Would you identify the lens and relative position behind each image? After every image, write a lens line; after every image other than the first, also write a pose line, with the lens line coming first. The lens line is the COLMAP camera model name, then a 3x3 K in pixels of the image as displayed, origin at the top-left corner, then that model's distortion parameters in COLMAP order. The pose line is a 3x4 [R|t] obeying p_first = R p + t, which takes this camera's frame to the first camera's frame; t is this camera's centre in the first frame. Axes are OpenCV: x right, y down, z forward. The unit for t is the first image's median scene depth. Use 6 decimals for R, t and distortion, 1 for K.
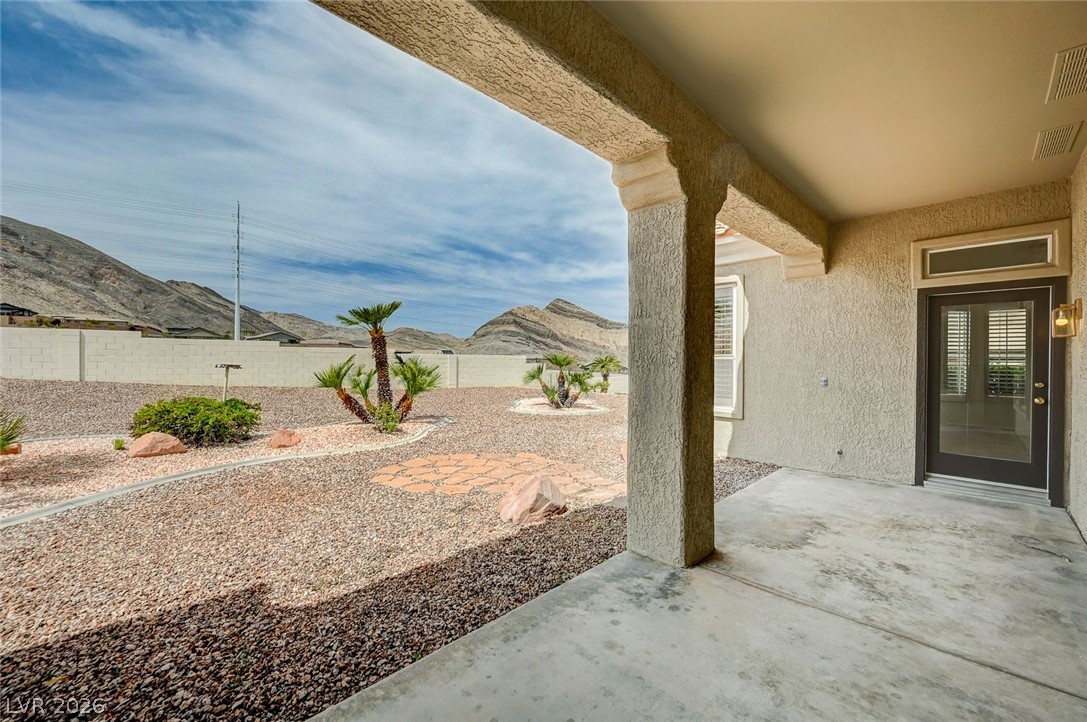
lens RADIAL K [[431.9, 0, 537.7], [0, 431.9, 360.4], [0, 0, 1]] dist [0.000276, 0.000761]
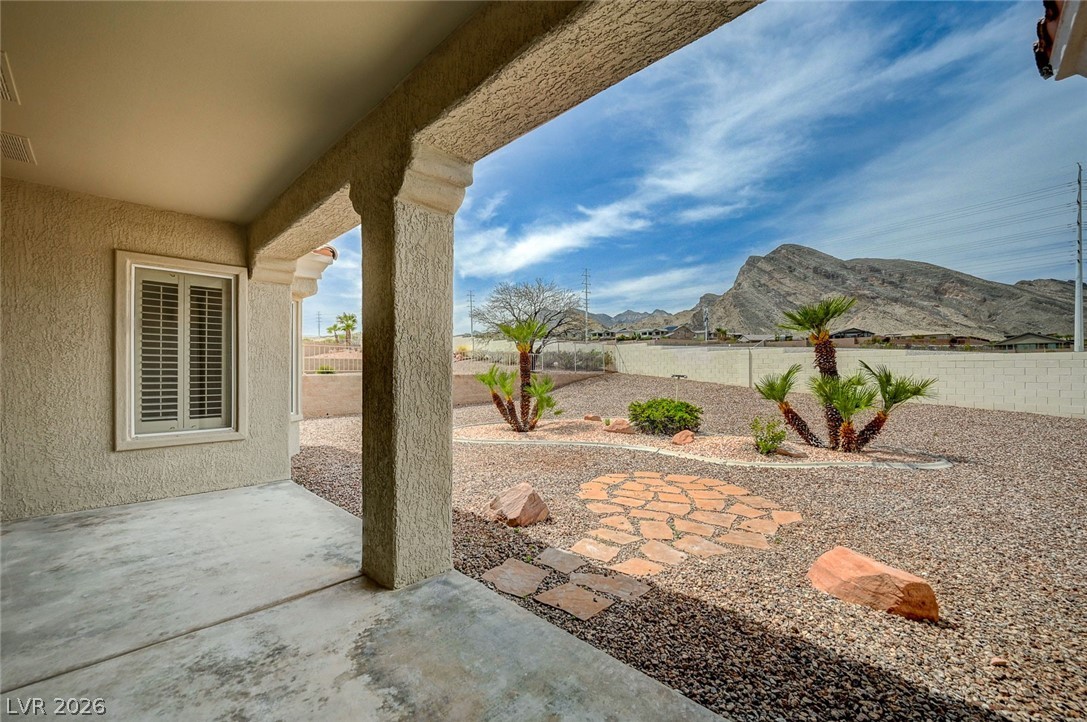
lens RADIAL K [[431.9, 0, 537.3], [0, 431.9, 368.3], [0, 0, 1]] dist [0.000276, 0.000761]
pose [[0.027253, -0.013258, -0.999541, 0.771355], [0.003887, 0.999906, -0.013157, 0.007300], [0.999621, -0.003527, 0.027302, 0.767561]]
